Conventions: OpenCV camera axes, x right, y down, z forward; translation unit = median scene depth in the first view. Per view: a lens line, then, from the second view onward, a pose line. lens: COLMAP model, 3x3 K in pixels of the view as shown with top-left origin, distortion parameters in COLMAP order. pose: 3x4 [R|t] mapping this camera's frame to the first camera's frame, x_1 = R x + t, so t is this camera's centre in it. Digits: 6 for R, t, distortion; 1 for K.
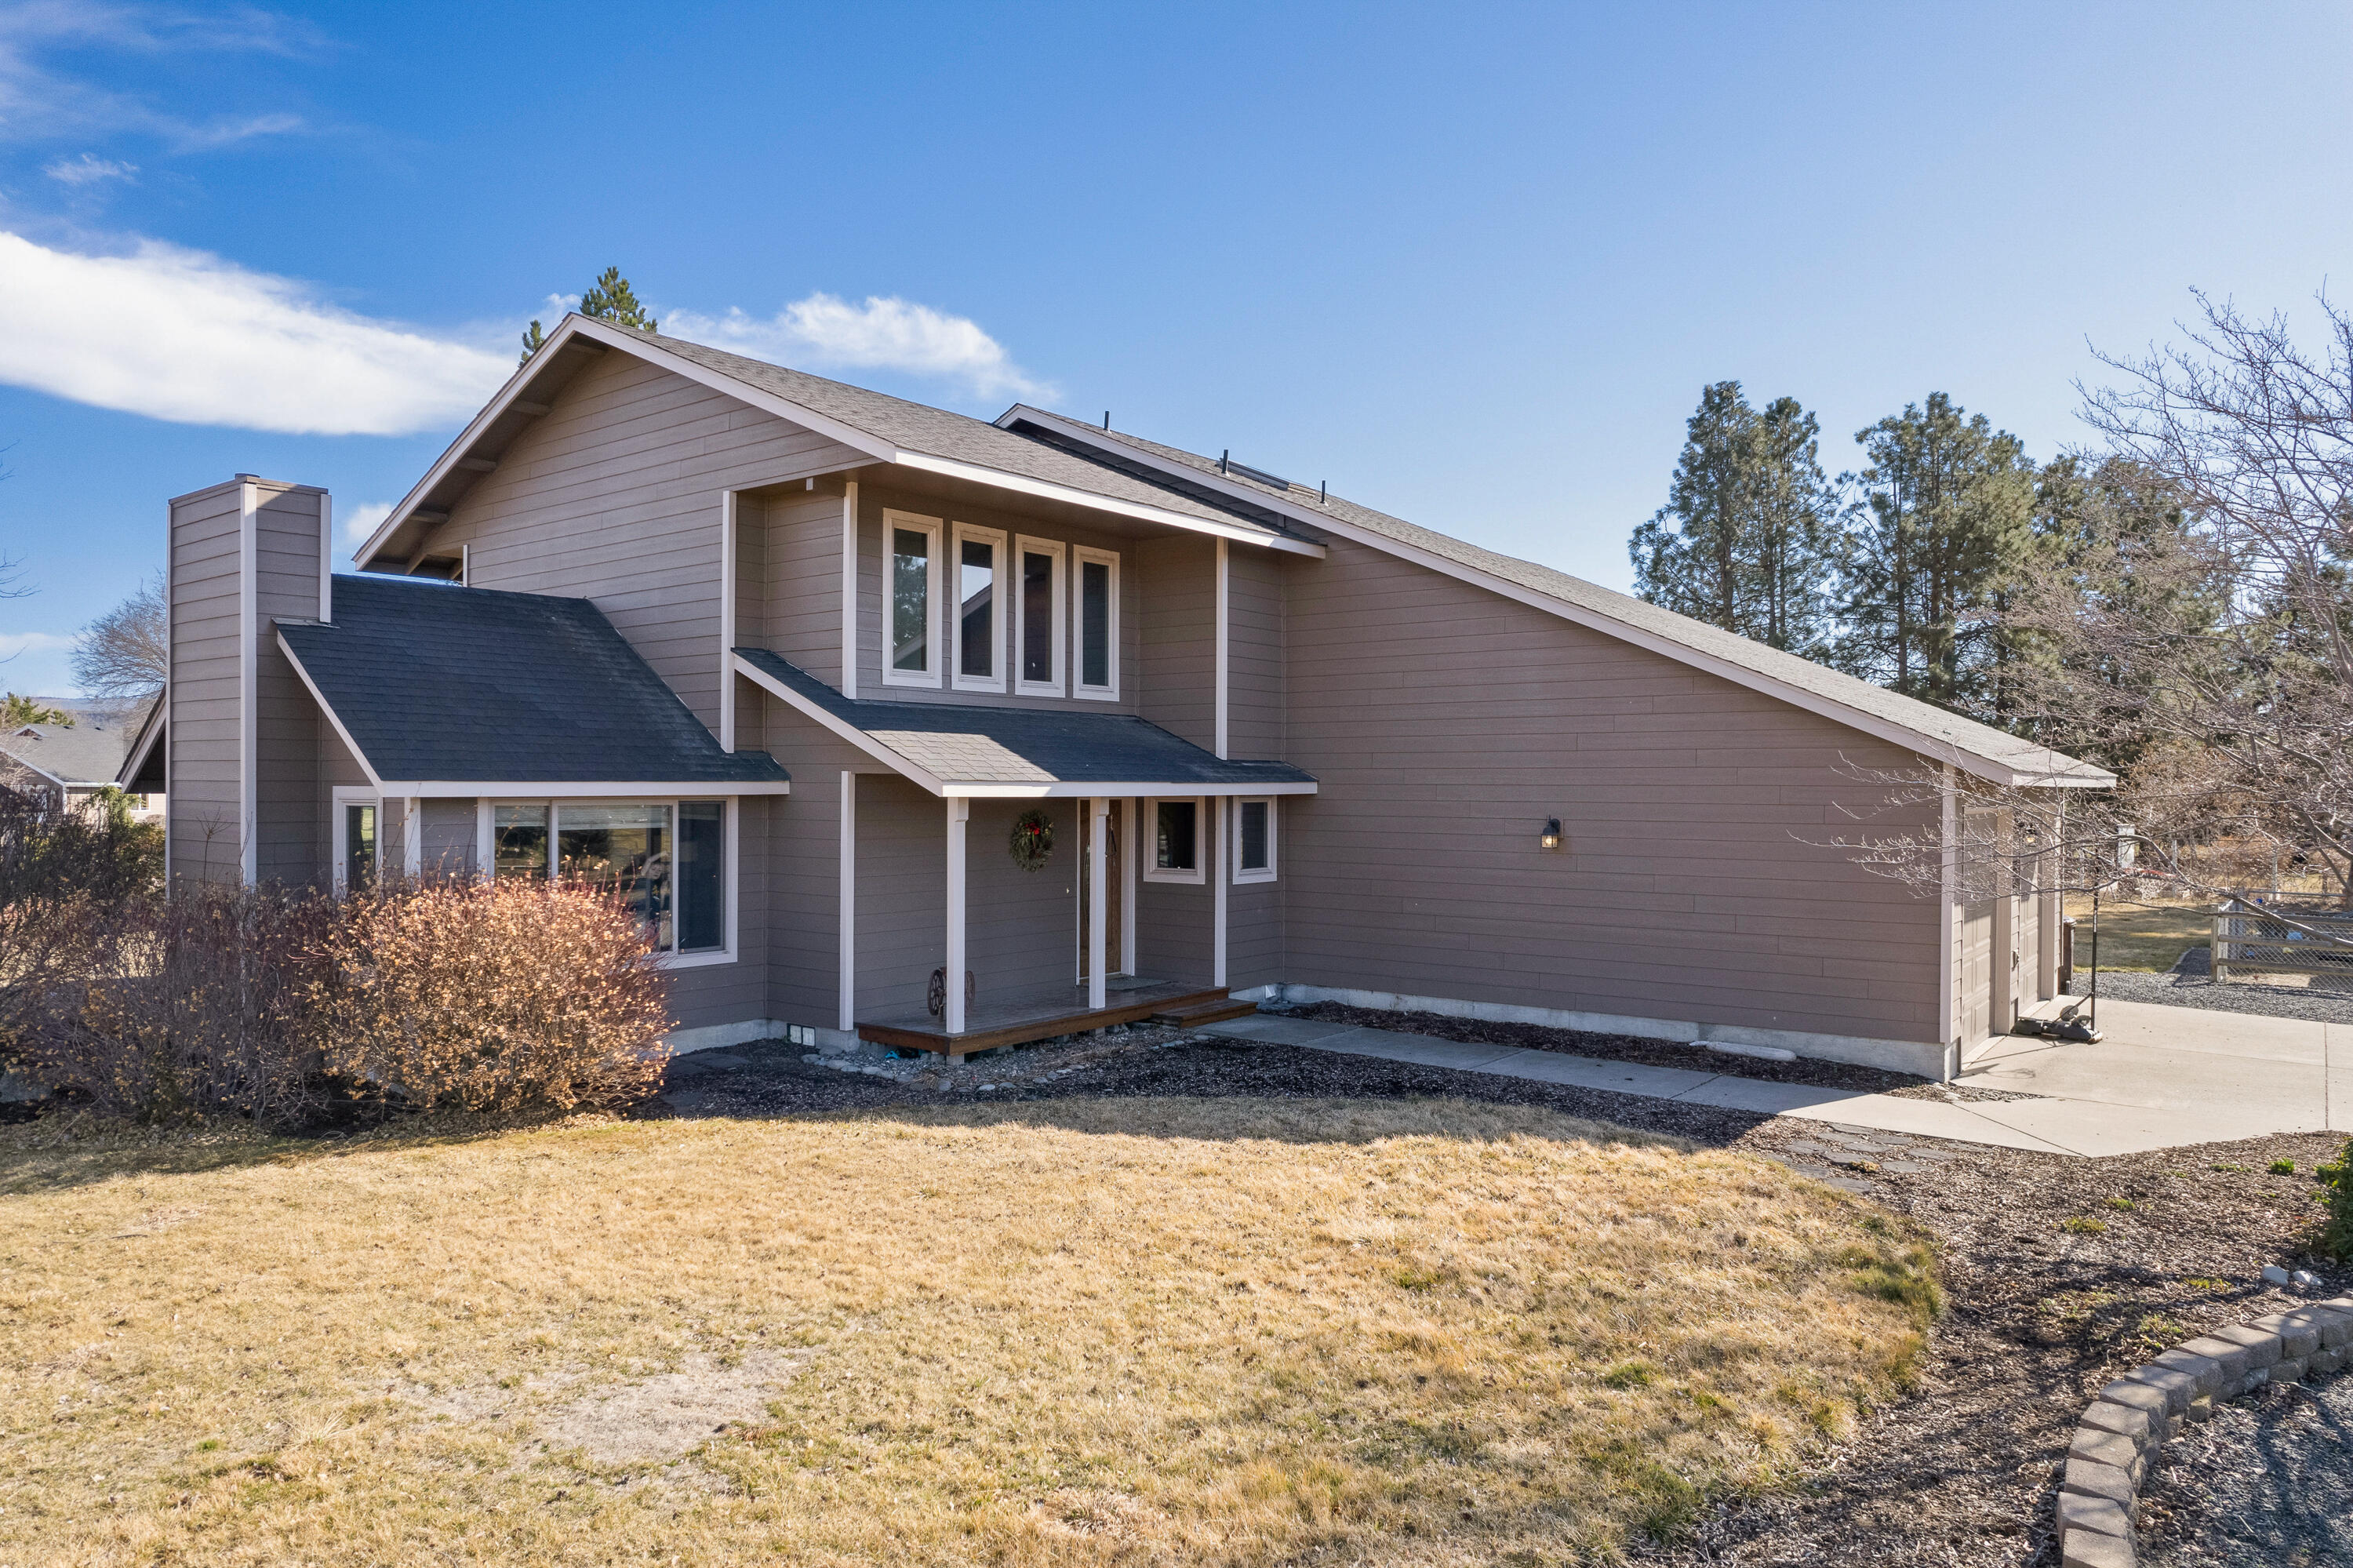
lens RADIAL K [[1538.4, 0, 1193.4], [0, 1538.4, 790.6], [0, 0, 1]] dist [-0.074326, 0.066693]
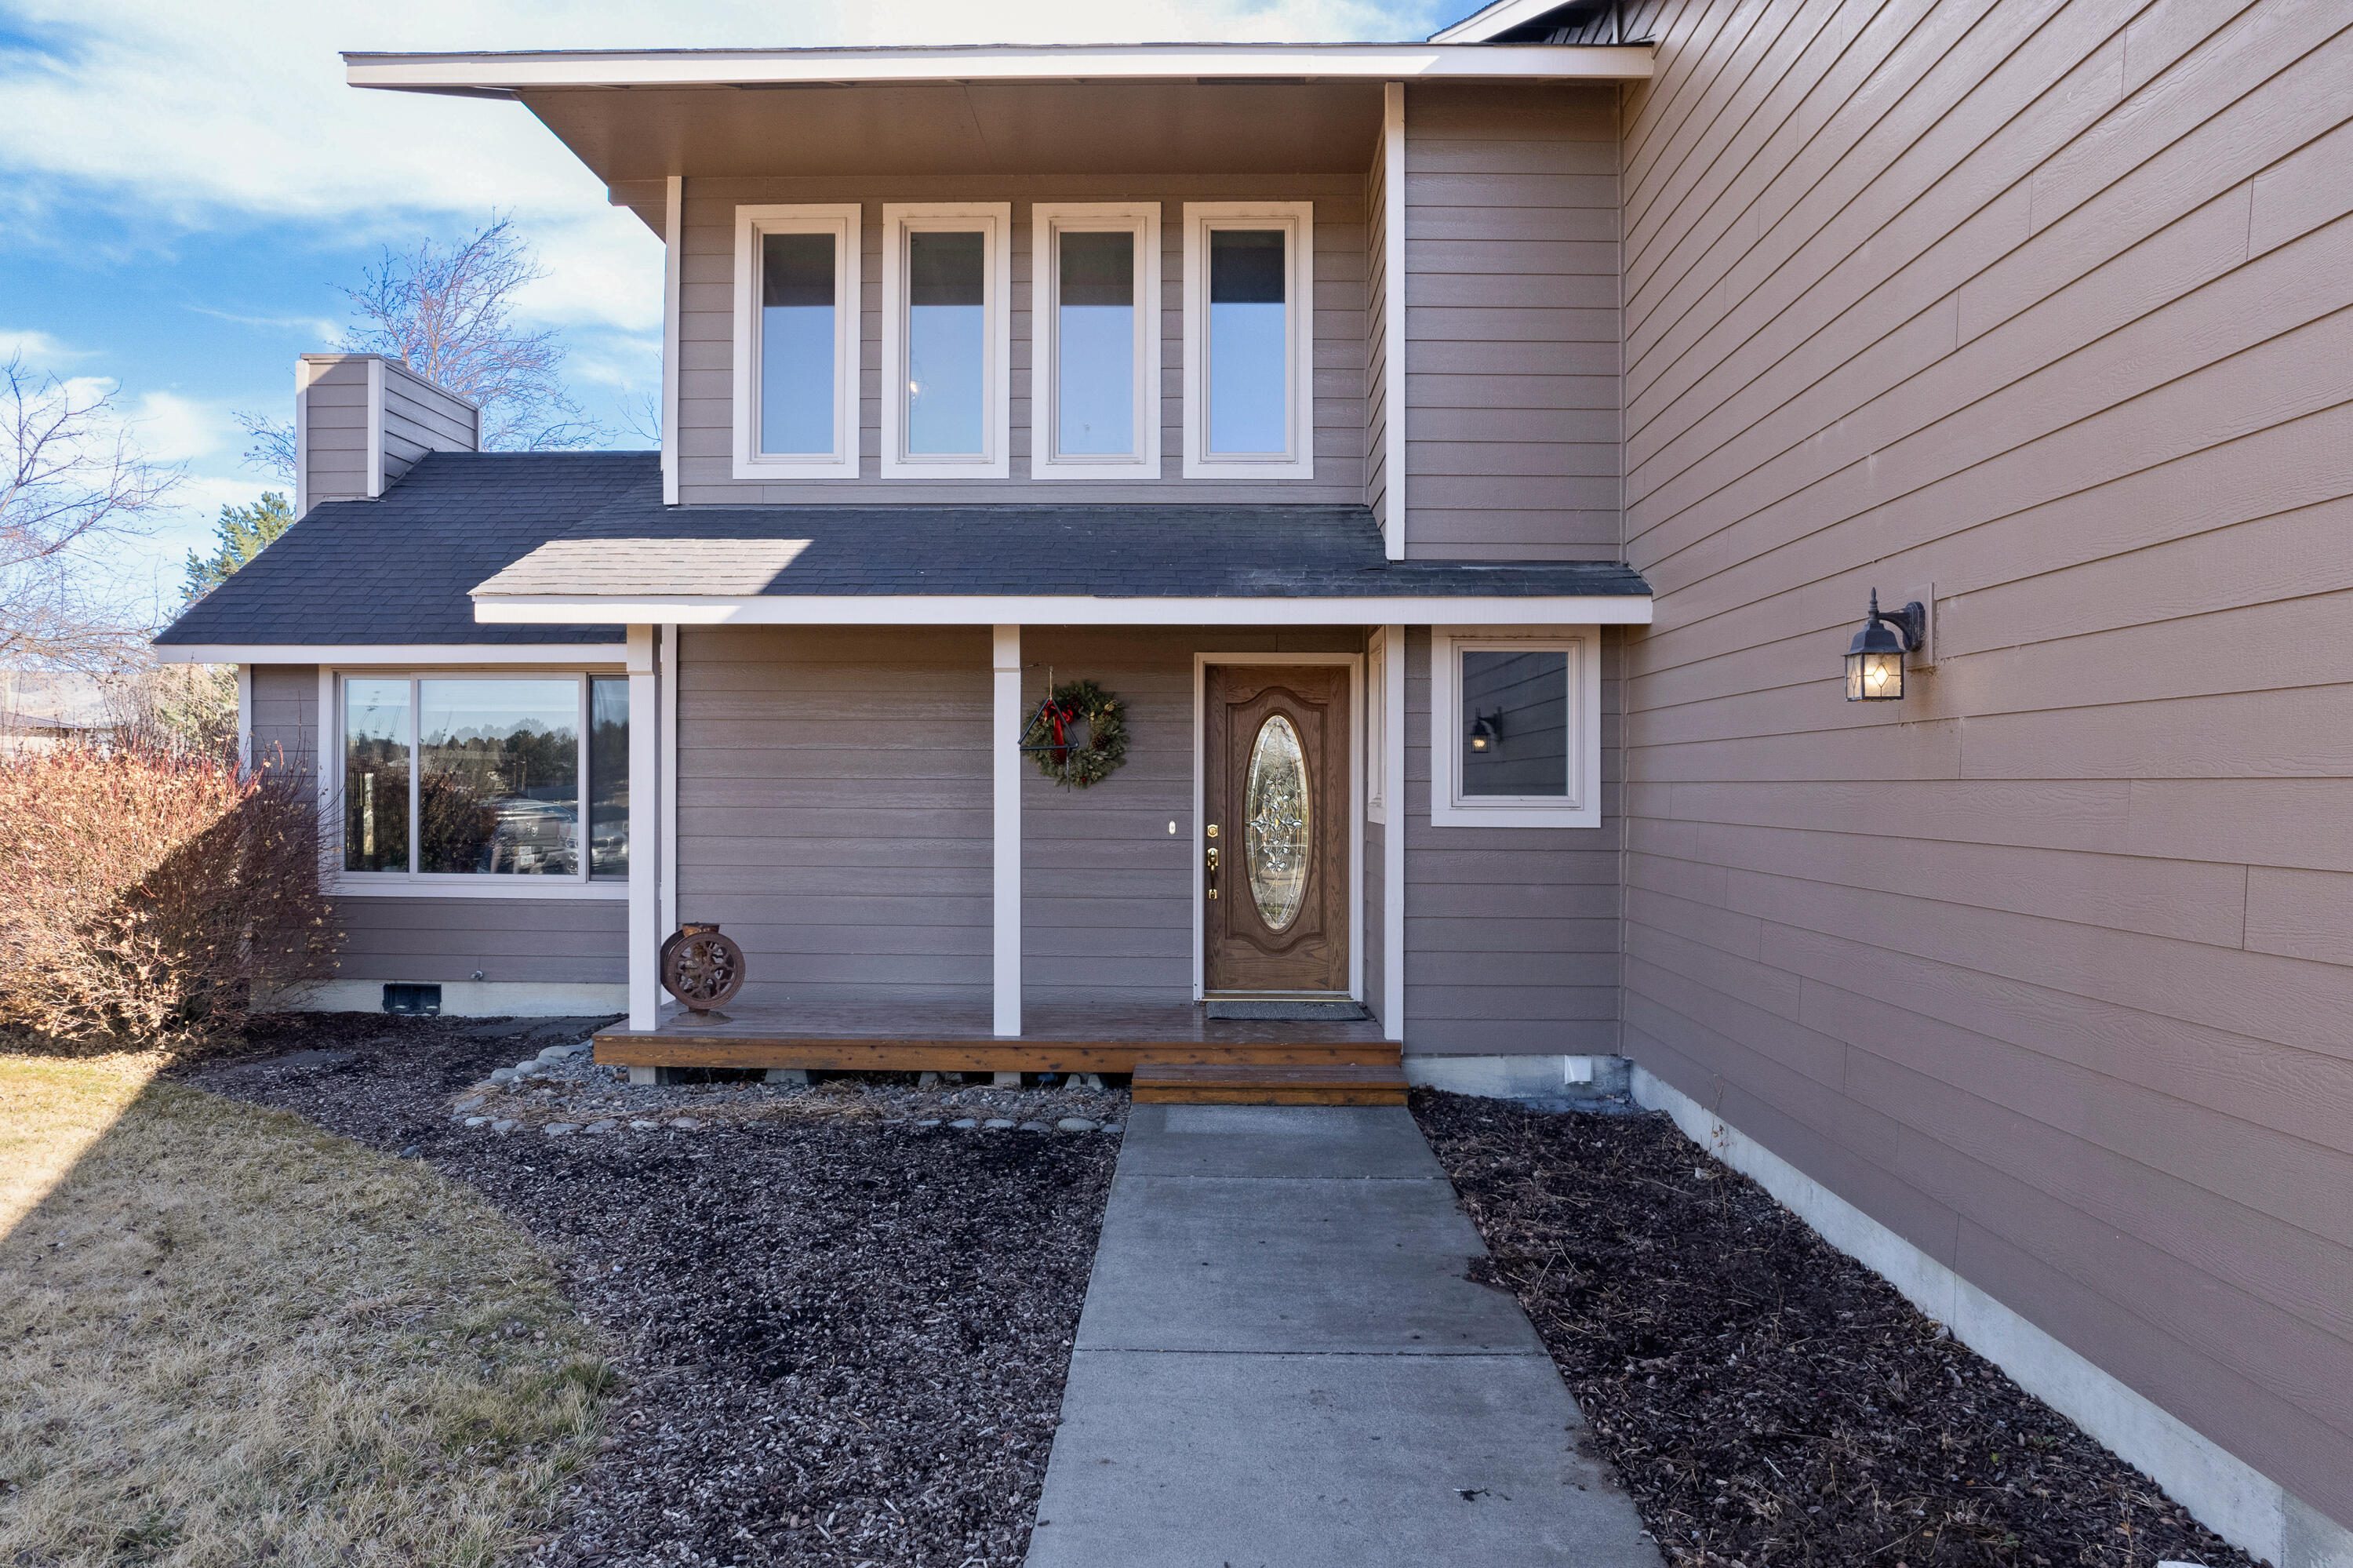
lens RADIAL K [[1538.4, 0, 1153.6], [0, 1538.4, 779.6], [0, 0, 1]] dist [-0.074326, 0.066693]
pose [[0.579889, -0.000708, -0.814695, 0.377636], [-0.006770, 0.999961, -0.005688, 0.053201], [0.814667, 0.008814, 0.579862, 0.696264]]
